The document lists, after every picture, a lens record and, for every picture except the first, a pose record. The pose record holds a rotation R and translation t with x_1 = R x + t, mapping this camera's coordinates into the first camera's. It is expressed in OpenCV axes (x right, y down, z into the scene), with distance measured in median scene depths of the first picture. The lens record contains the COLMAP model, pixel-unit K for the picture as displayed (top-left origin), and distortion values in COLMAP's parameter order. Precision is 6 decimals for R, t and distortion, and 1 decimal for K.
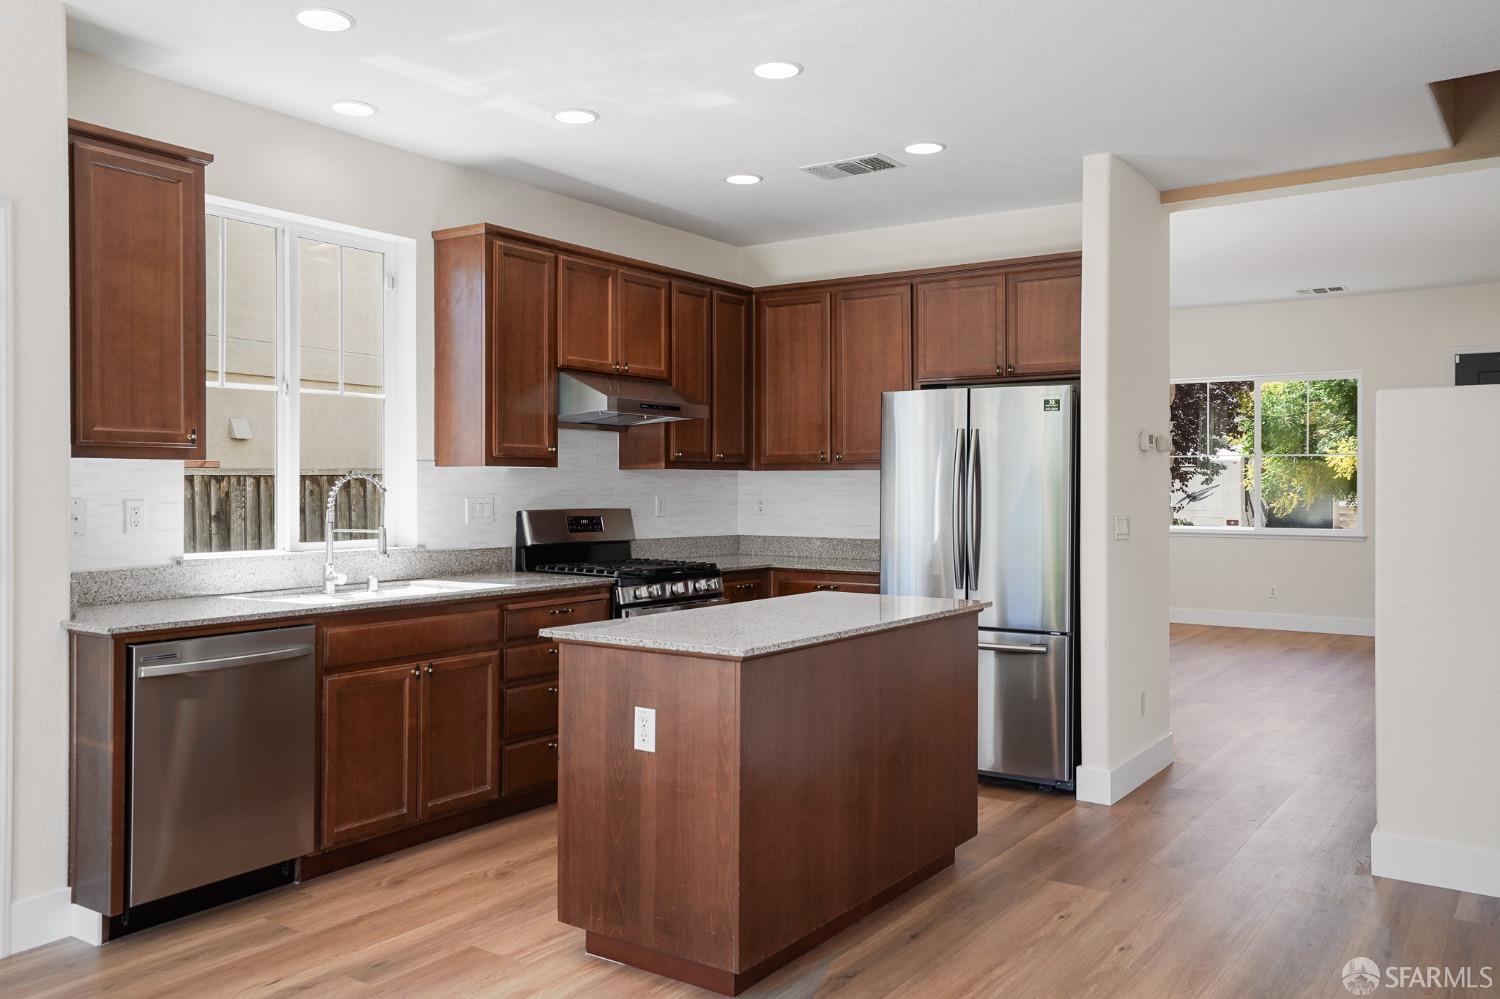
lens RADIAL K [[1188.4, 0, 753.4], [0, 1188.4, 489.1], [0, 0, 1]] dist [0.019652, 0.032788]
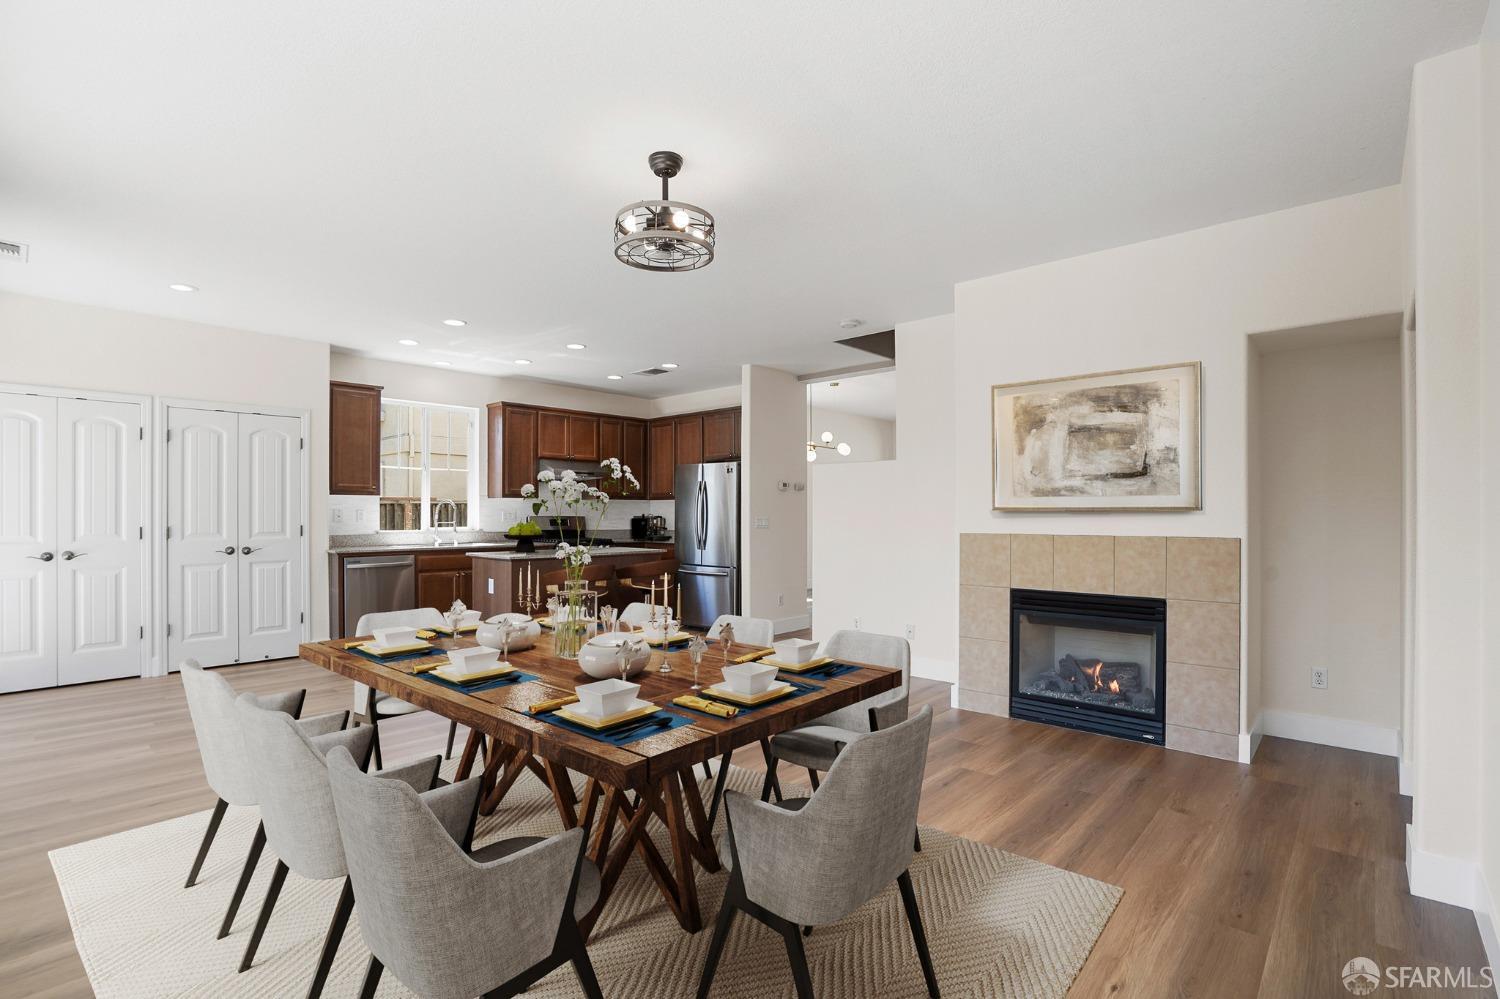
lens RADIAL K [[706.8, 0, 751.3], [0, 706.8, 513.0], [0, 0, 1]] dist [-0.047433, 0.015817]
pose [[0.990696, -0.003997, -0.136032, 0.546639], [0.003220, 0.999977, -0.005929, 0.025695], [0.136053, 0.005436, 0.990687, -0.438118]]
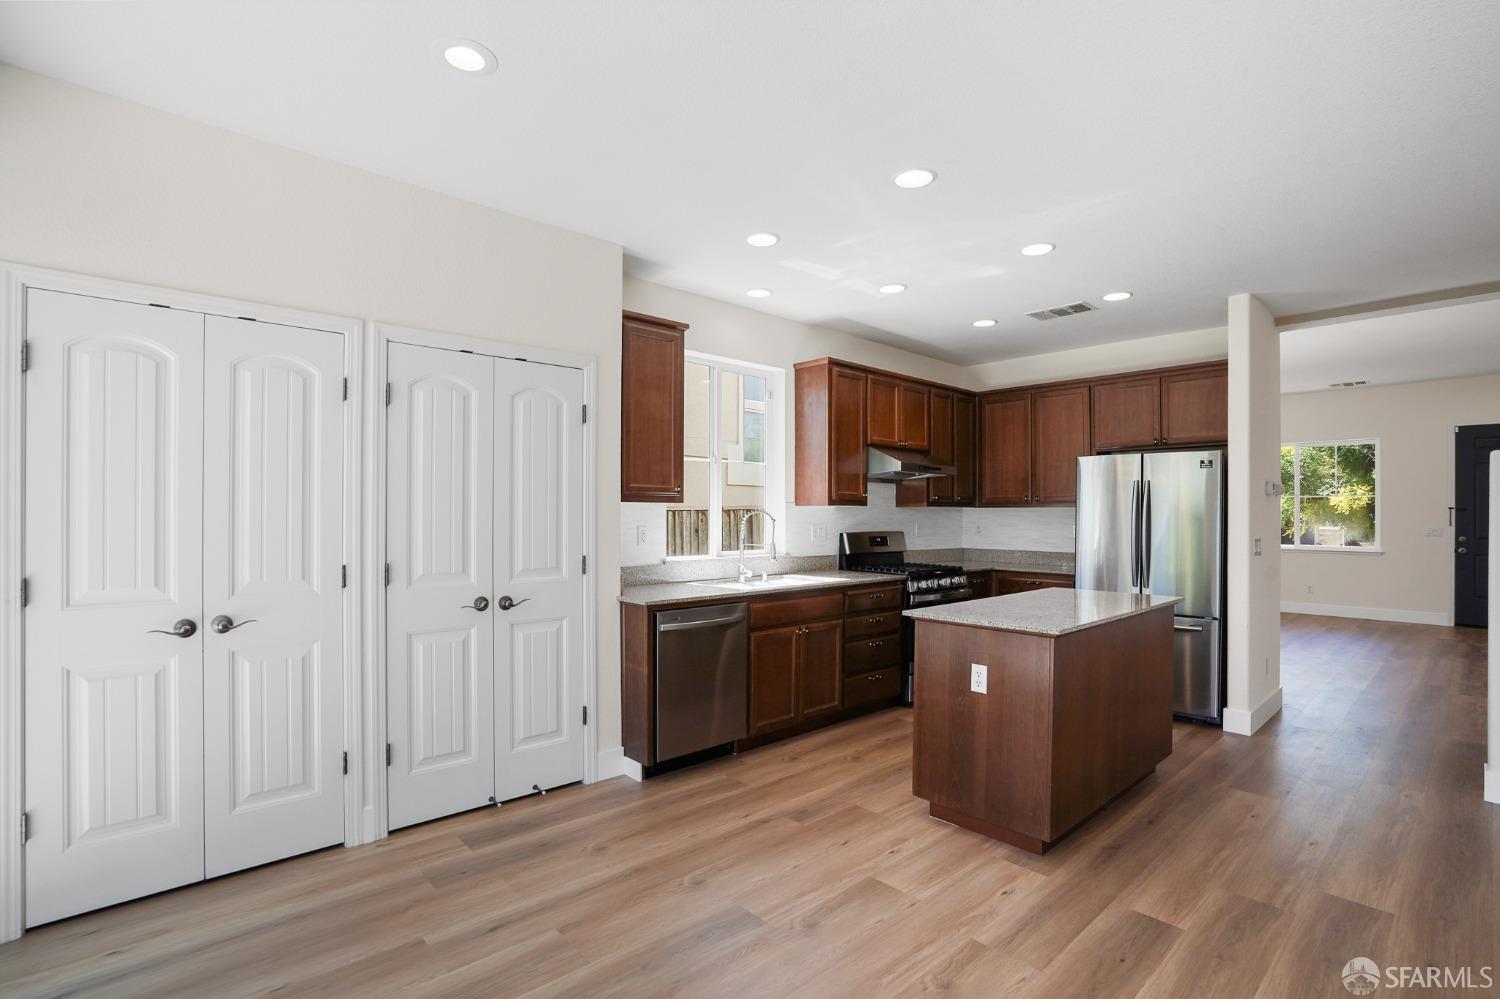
lens RADIAL K [[706.8, 0, 747.6], [0, 706.8, 513.6], [0, 0, 1]] dist [-0.047433, 0.015817]
pose [[0.974317, 0.001489, -0.225178, -0.125468], [-0.002460, 0.999989, -0.004029, -0.004641], [0.225169, 0.004480, 0.974309, 0.034515]]
